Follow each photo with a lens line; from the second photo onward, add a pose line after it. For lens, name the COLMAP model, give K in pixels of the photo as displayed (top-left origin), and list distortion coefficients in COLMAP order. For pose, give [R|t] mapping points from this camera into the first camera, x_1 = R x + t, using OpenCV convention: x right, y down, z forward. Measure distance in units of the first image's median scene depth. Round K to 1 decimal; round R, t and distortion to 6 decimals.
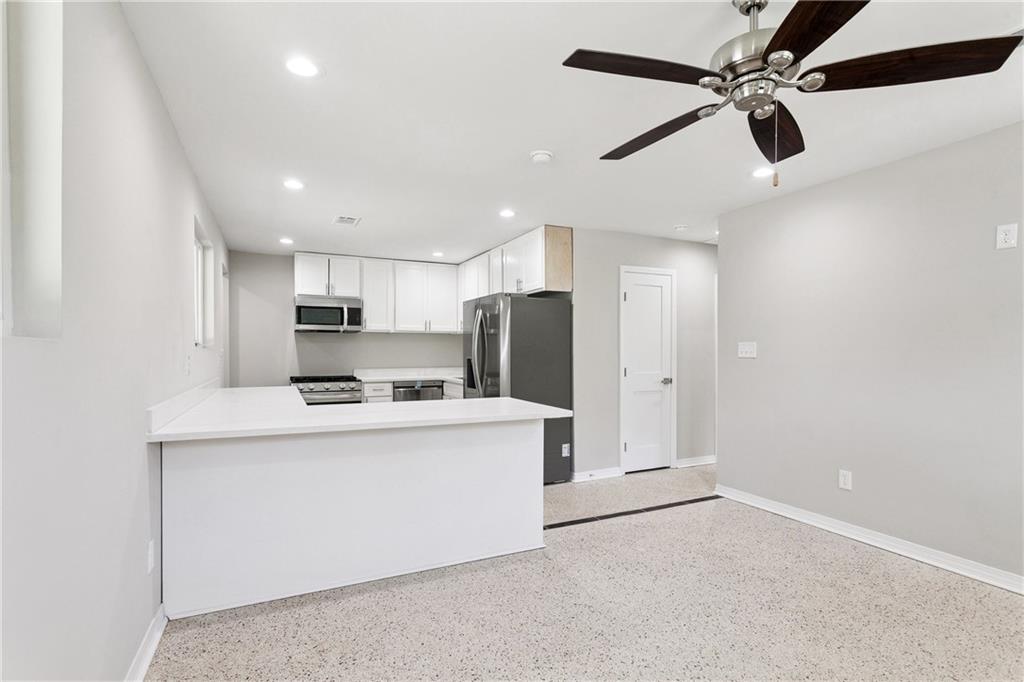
lens RADIAL K [[500.9, 0, 512.0], [0, 500.9, 341.0], [0, 0, 1]] dist [-0.001111, -0.000146]
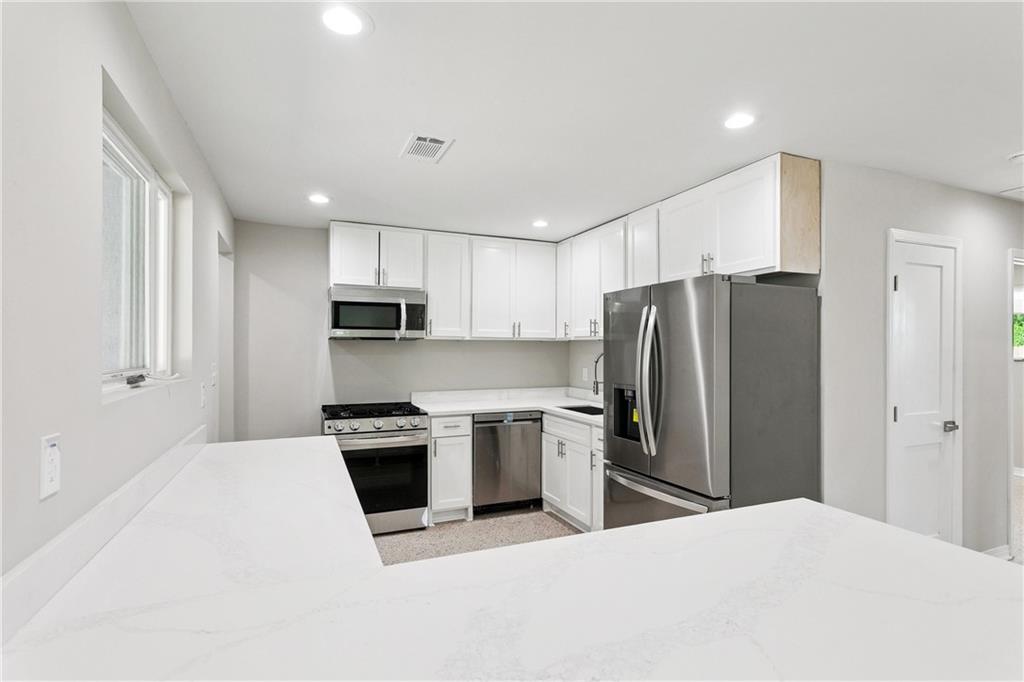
lens RADIAL K [[509.3, 0, 511.2], [0, 509.3, 337.5], [0, 0, 1]] dist [0.000233, 0.000031]
pose [[0.998771, 0.001119, -0.049552, -0.156006], [-0.001300, 0.999993, -0.003614, -0.019548], [0.049548, 0.003674, 0.998765, 0.328725]]
